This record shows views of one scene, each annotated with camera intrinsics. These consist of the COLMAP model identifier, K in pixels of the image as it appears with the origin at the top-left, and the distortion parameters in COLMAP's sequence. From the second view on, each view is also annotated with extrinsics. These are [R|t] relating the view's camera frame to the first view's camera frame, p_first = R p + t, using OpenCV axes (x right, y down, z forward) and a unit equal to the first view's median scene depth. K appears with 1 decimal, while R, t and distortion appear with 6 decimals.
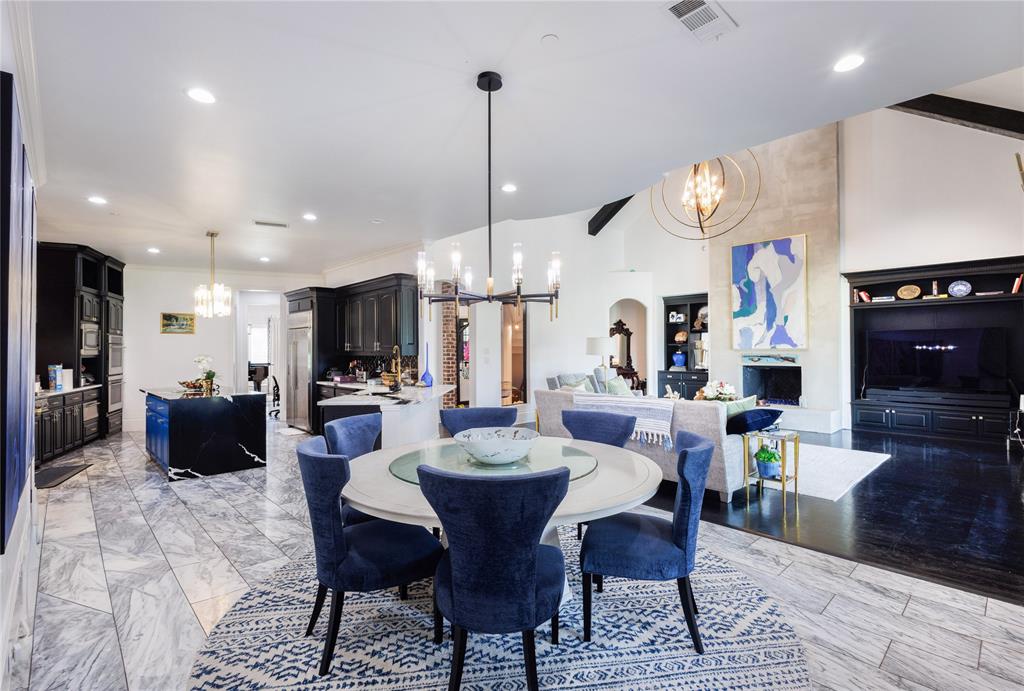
lens RADIAL K [[471.8, 0, 512.0], [0, 471.8, 345.5], [0, 0, 1]] dist [0.001739, 0.000155]
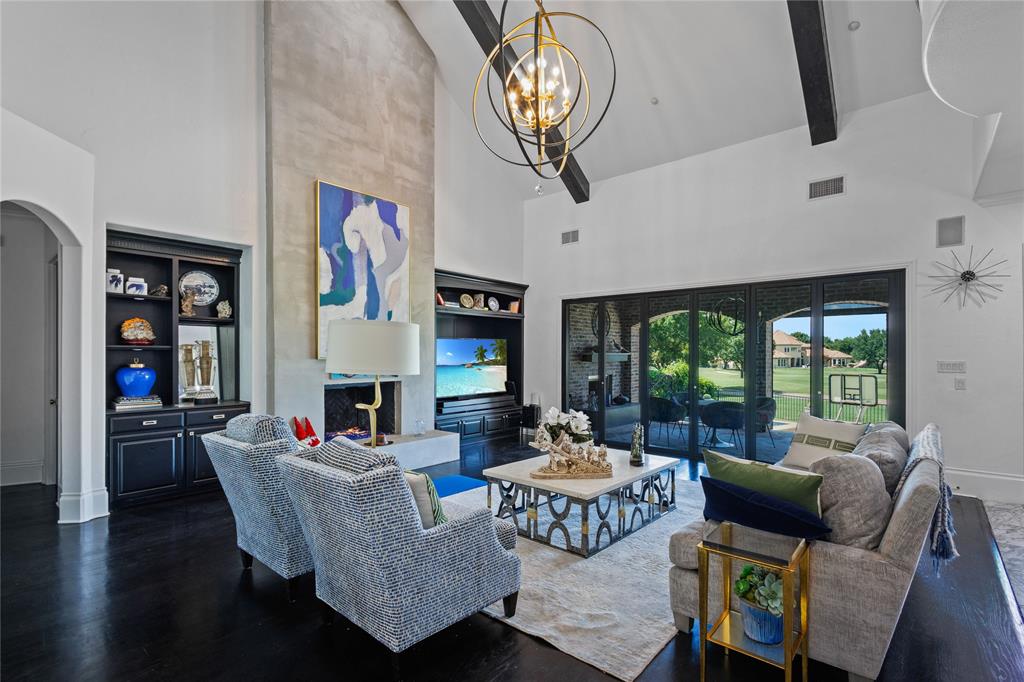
lens RADIAL K [[478.7, 0, 515.2], [0, 478.7, 356.7], [0, 0, 1]] dist [0.001144, 0.000144]
pose [[-0.104676, 0.005943, 0.994489, -0.152342], [-0.006066, 0.999960, -0.006614, 0.009483], [-0.994488, -0.006725, -0.104635, 0.857445]]
